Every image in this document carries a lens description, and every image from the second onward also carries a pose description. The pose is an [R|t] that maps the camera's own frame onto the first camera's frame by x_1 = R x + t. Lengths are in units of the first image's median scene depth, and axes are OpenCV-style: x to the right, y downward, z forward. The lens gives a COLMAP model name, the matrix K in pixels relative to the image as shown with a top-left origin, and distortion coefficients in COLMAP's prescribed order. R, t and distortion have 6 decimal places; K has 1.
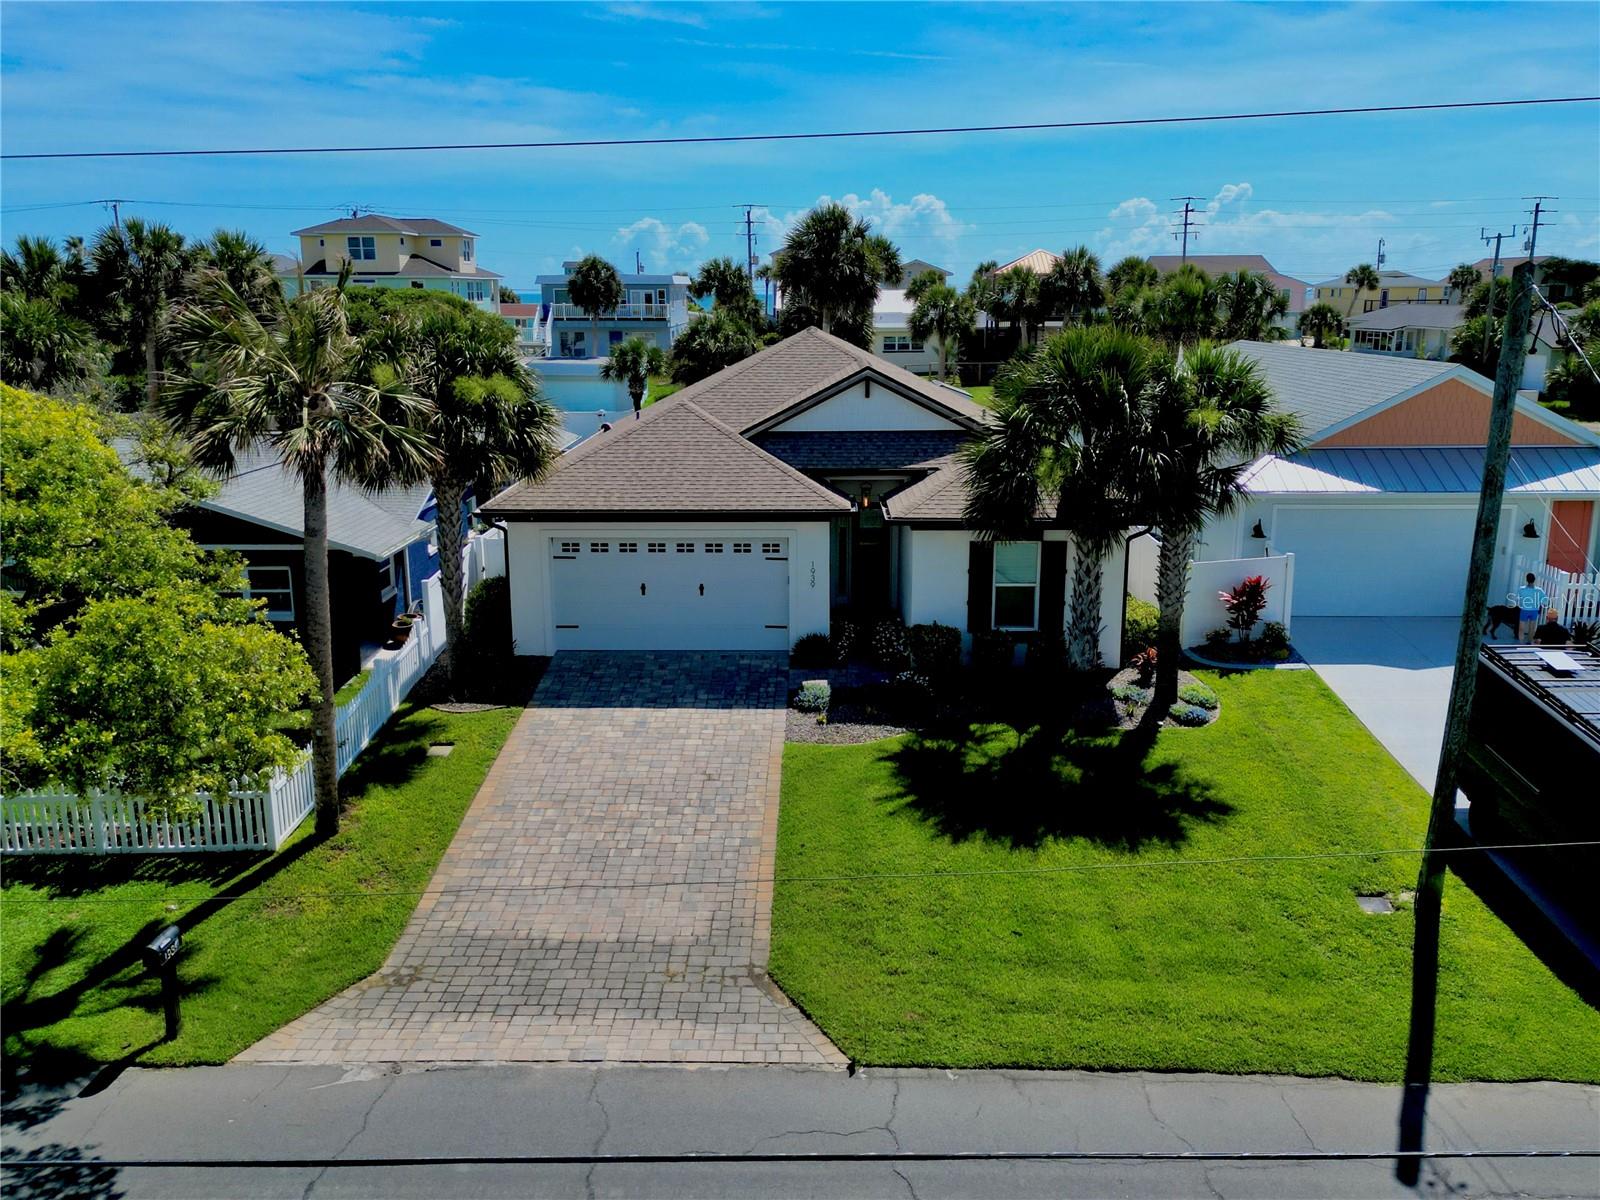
lens RADIAL K [[1301.6, 0, 792.3], [0, 1301.6, 597.0], [0, 0, 1]] dist [0.084552, -0.096879]
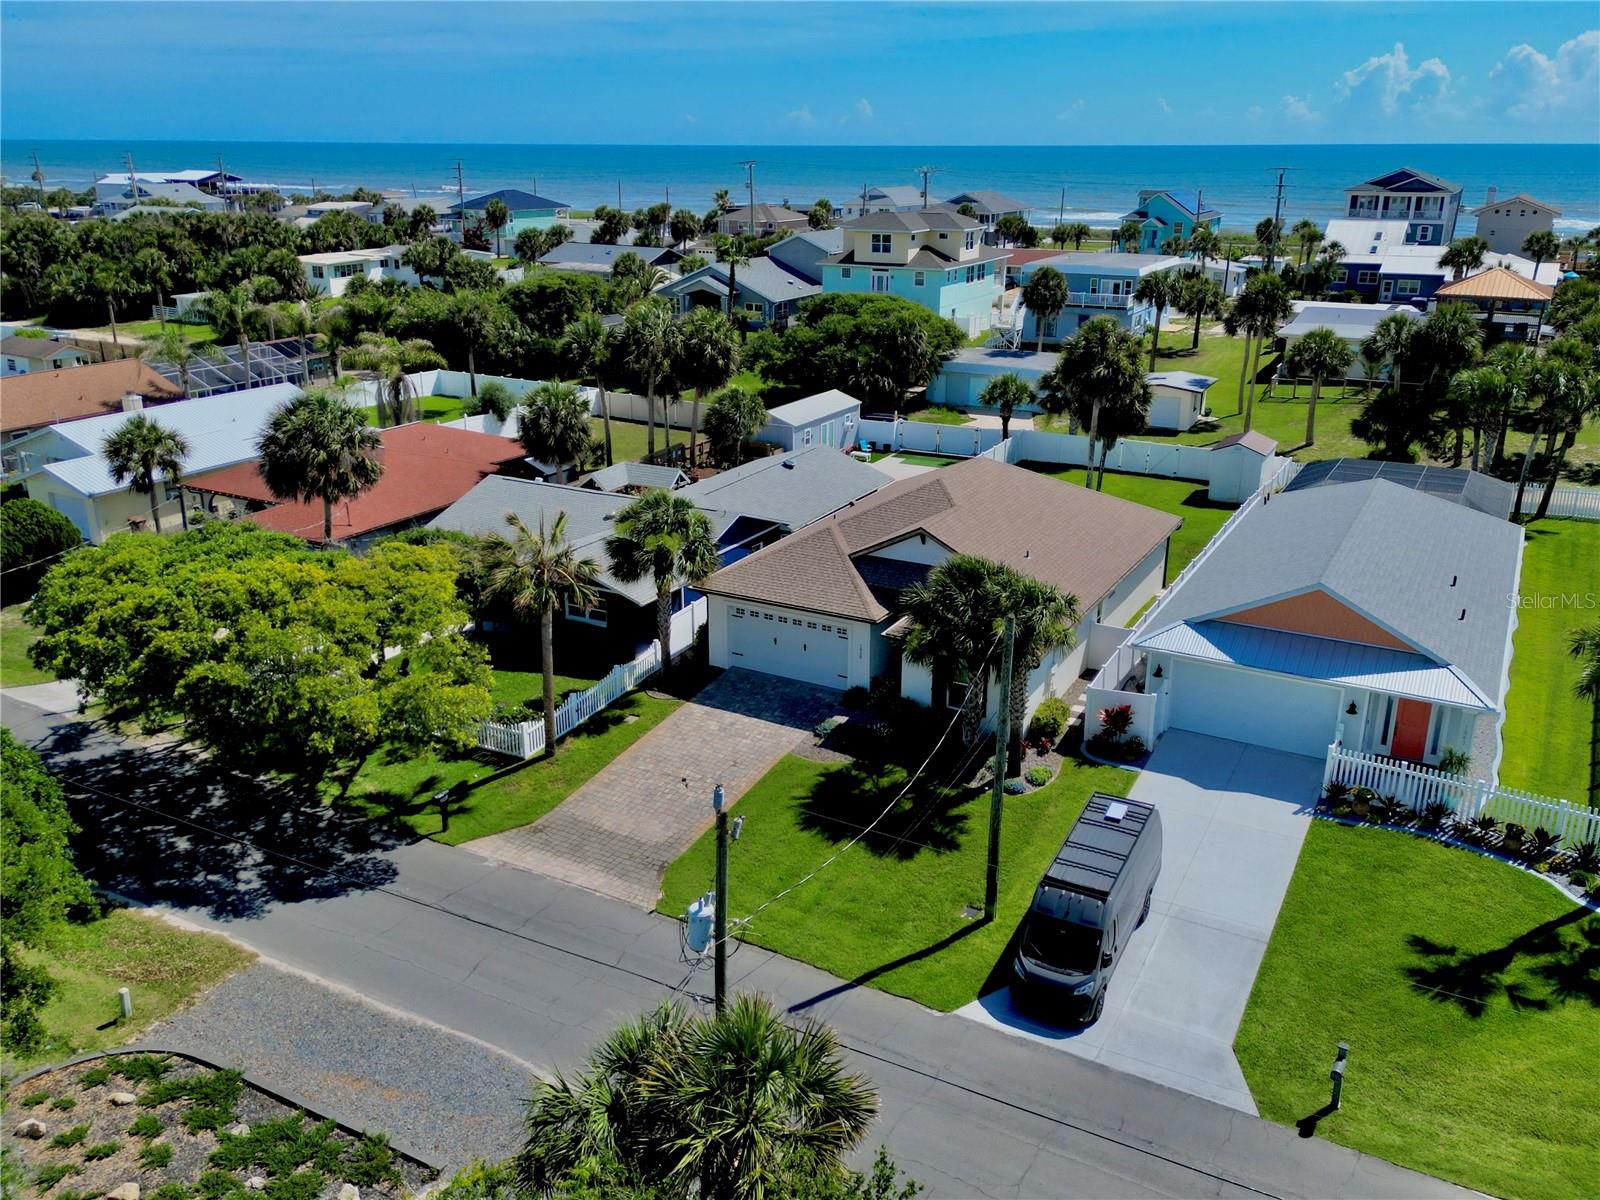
lens RADIAL K [[1301.6, 0, 792.3], [0, 1301.6, 597.0], [0, 0, 1]] dist [0.084552, -0.096879]
pose [[0.882211, 0.159101, -0.443160, 0.799381], [-0.112148, 0.985097, 0.130407, -0.353540], [0.457303, -0.065347, 0.886907, -0.621627]]
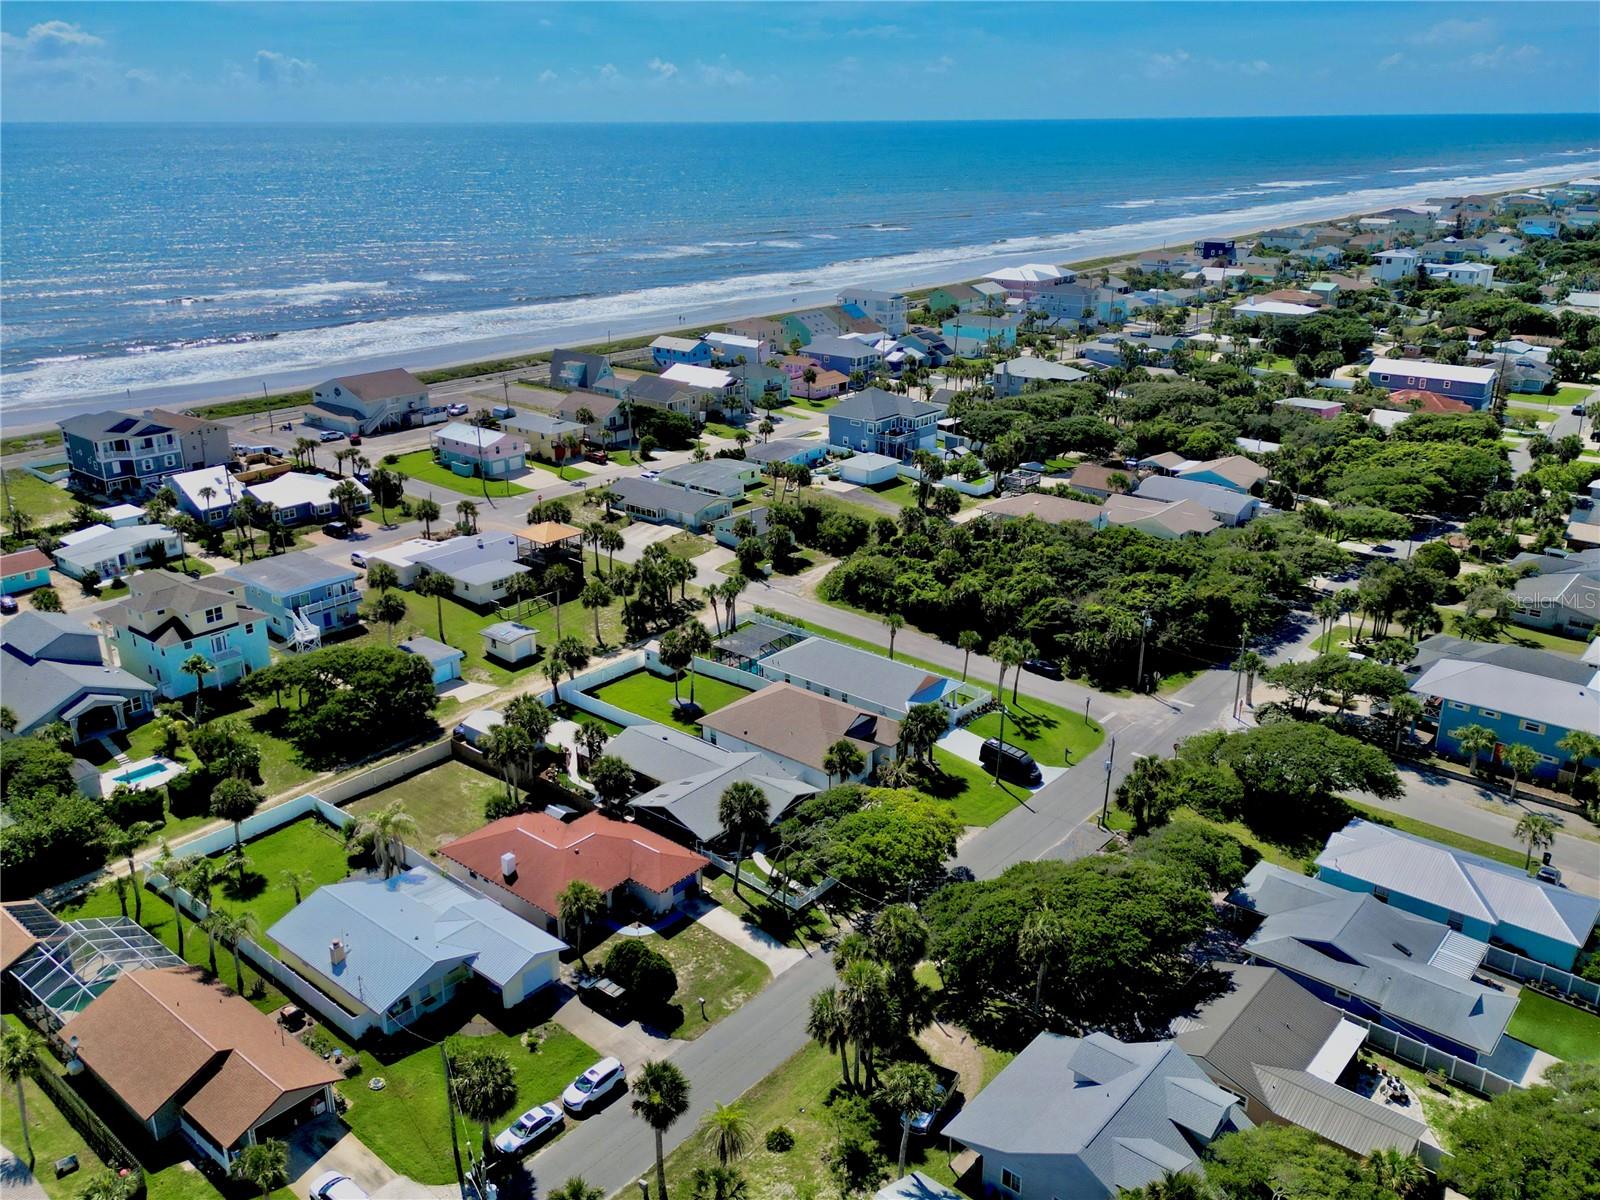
lens RADIAL K [[1287.1, 0, 794.8], [0, 1287.1, 601.9], [0, 0, 1]] dist [0.103967, -0.183057]
pose [[0.630187, -0.269055, 0.728336, -4.137949], [0.178334, 0.963121, 0.201484, -1.898586], [-0.755686, 0.002914, 0.654928, -2.273445]]
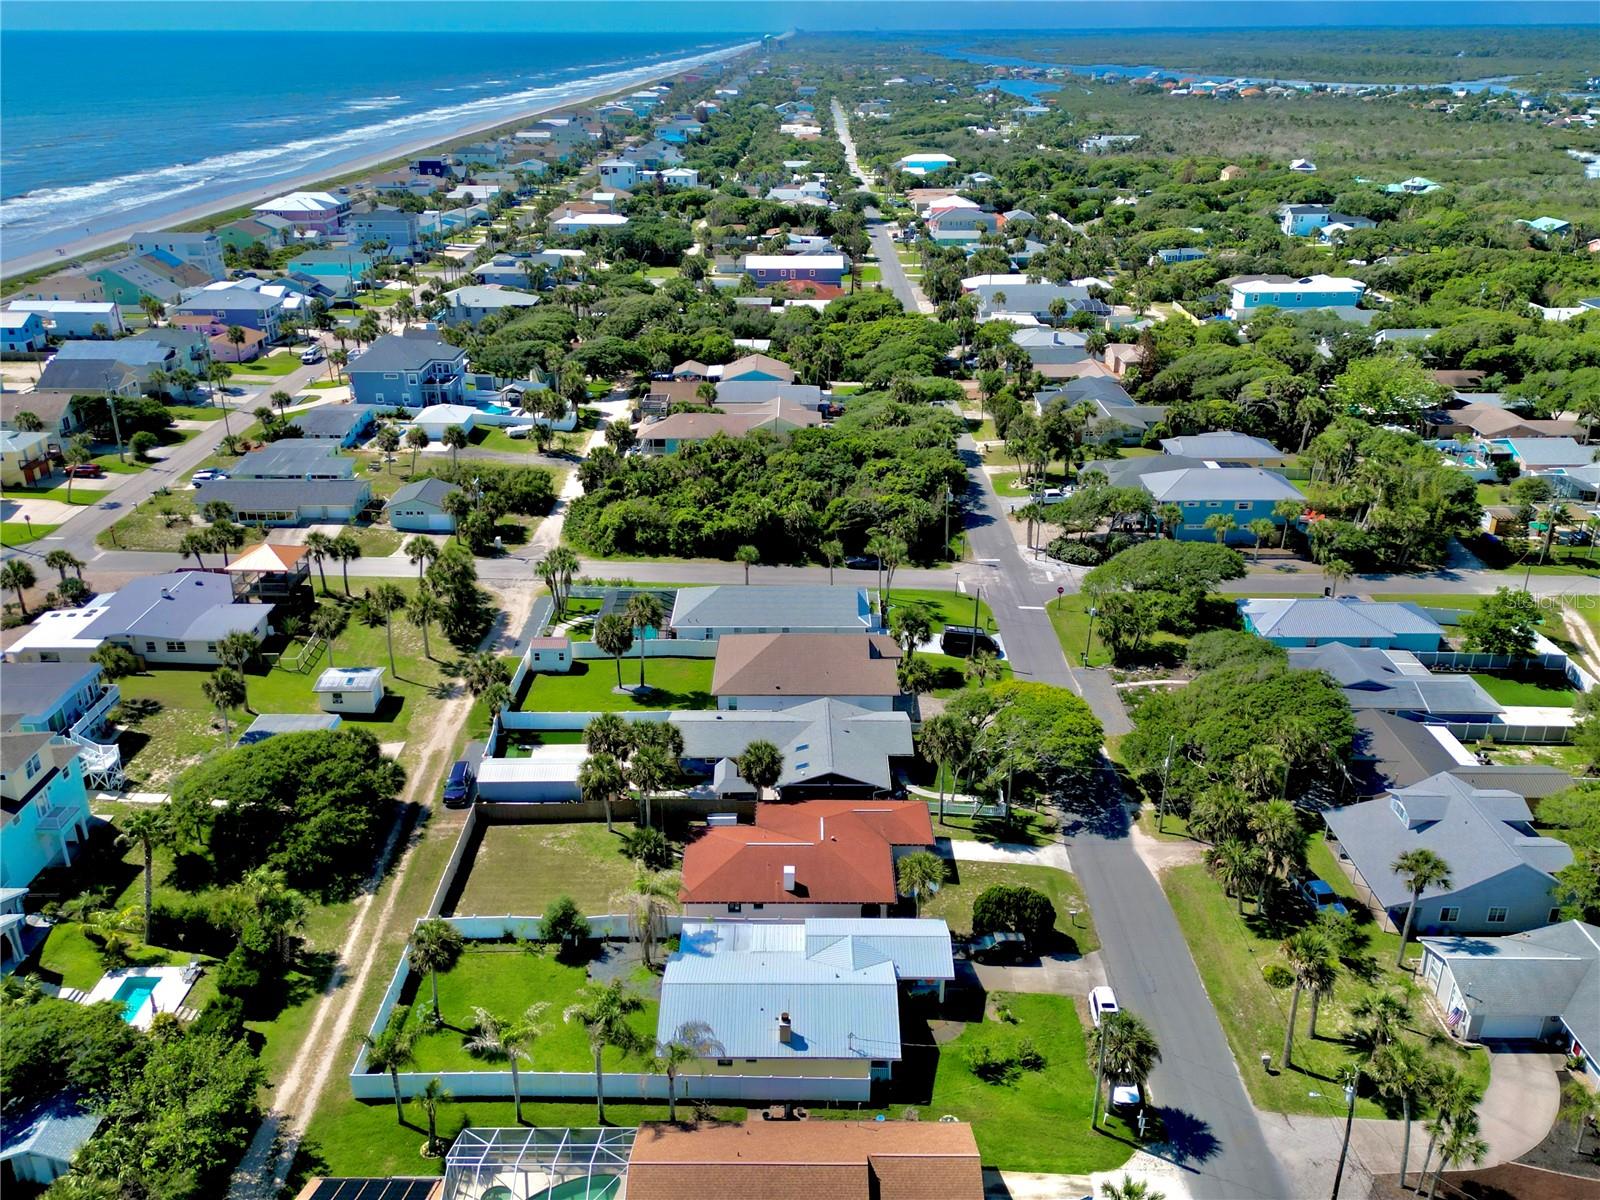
lens RADIAL K [[1287.1, 0, 794.8], [0, 1287.1, 601.9], [0, 0, 1]] dist [0.103967, -0.183057]
pose [[-0.014417, -0.397620, 0.917437, -5.129214], [0.228830, 0.891870, 0.390135, -2.663602], [-0.973360, 0.215562, 0.078130, 1.087620]]
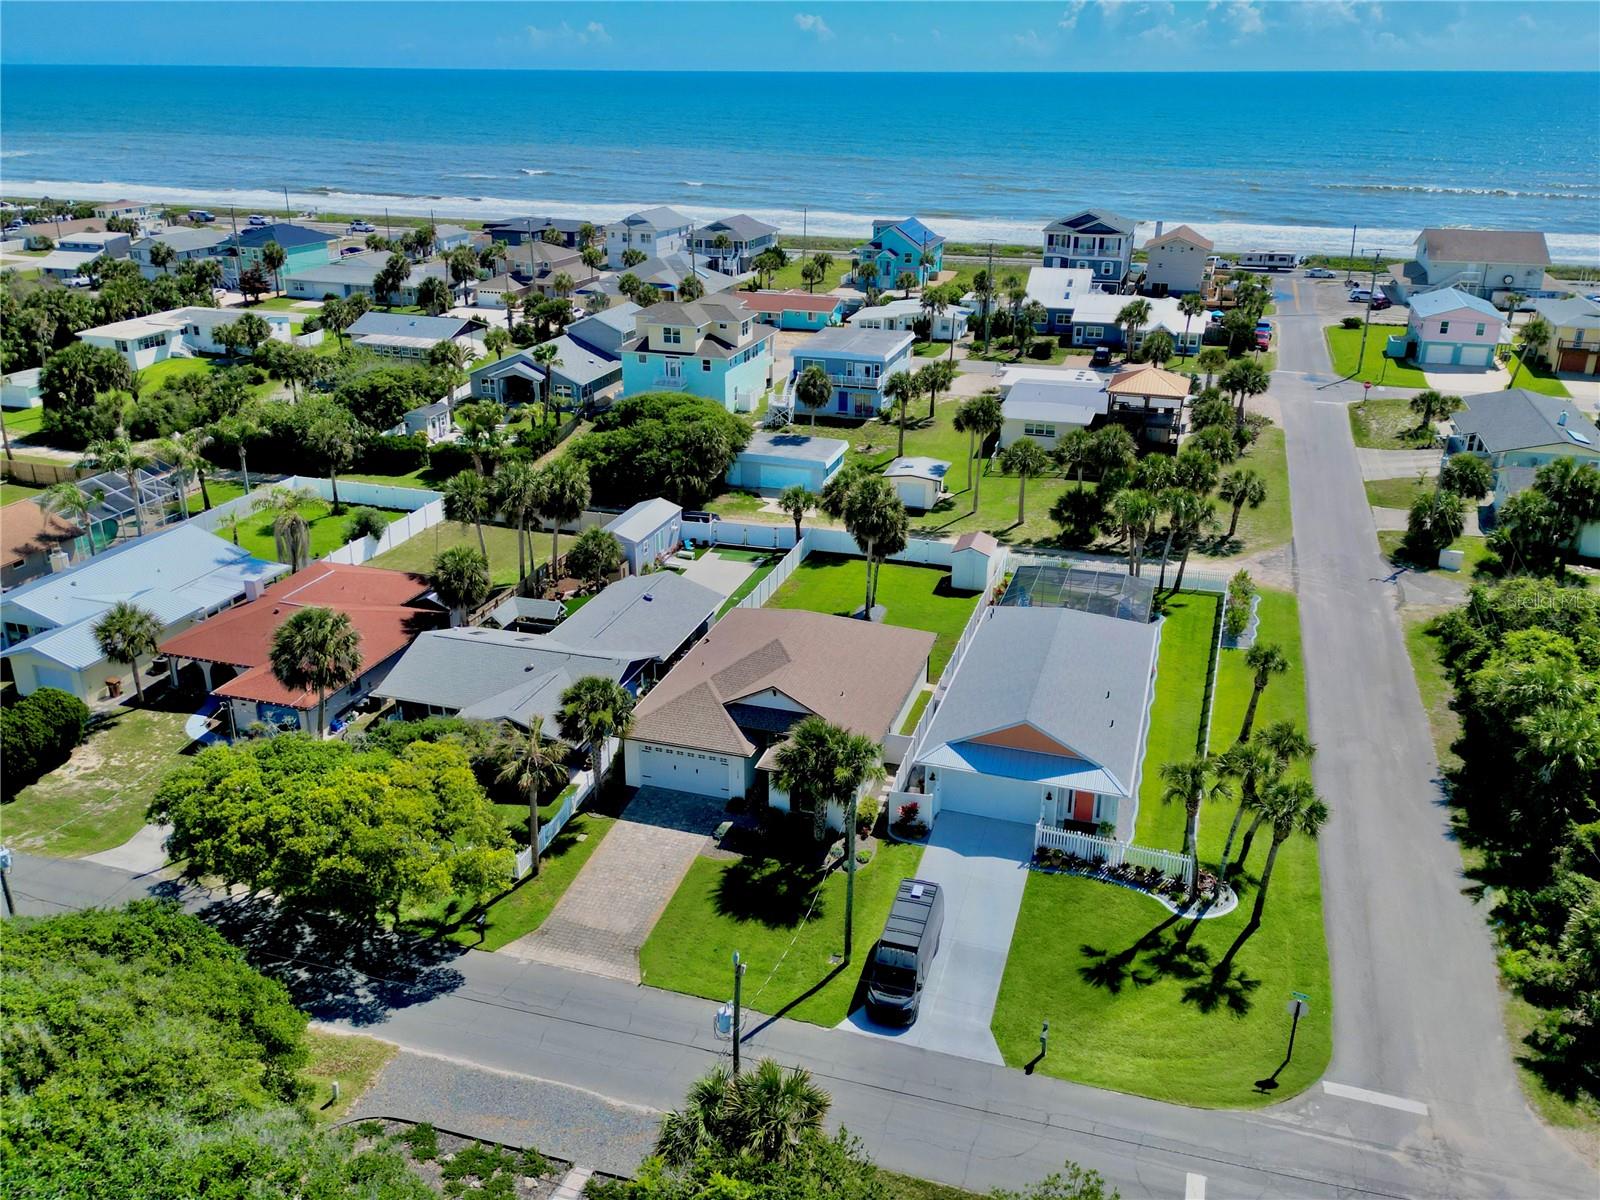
lens RADIAL K [[1308.7, 0, 794.9], [0, 1308.7, 581.6], [0, 0, 1]] dist [0.093107, -0.130026]
pose [[0.958014, 0.111262, -0.264255, 0.876805], [-0.072821, 0.985836, 0.151077, -0.907369], [0.277321, -0.125490, 0.952547, -1.533731]]
